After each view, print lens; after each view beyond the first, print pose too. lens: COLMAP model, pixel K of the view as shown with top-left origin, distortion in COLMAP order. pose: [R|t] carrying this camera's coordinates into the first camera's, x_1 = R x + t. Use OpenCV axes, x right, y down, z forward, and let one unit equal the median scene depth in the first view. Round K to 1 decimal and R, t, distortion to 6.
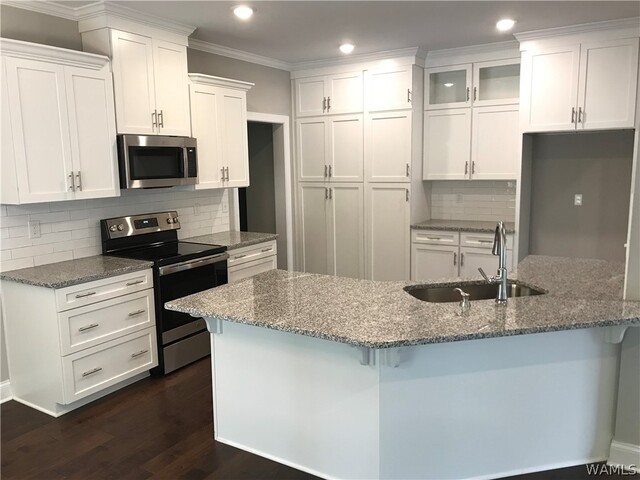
lens RADIAL K [[520.9, 0, 322.3], [0, 520.9, 239.7], [0, 0, 1]] dist [0.003357, 0.002021]
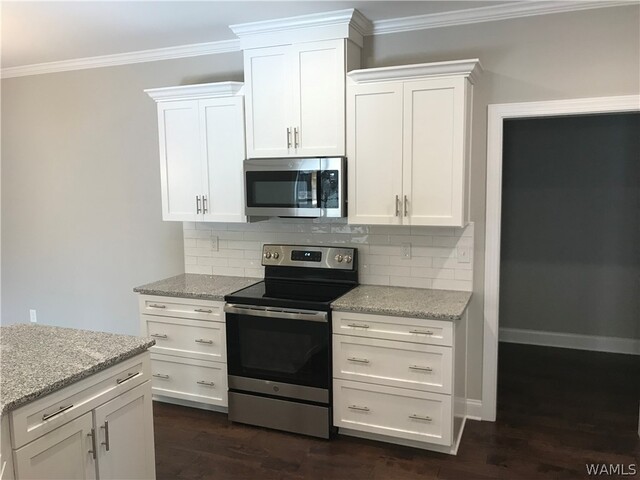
lens RADIAL K [[520.9, 0, 320.7], [0, 520.9, 237.9], [0, 0, 1]] dist [0.003357, 0.002021]
pose [[0.166959, 0.114224, -0.979325, 0.512785], [-0.142011, 0.985696, 0.090757, -0.142205], [0.975683, 0.123922, 0.180792, 0.845979]]
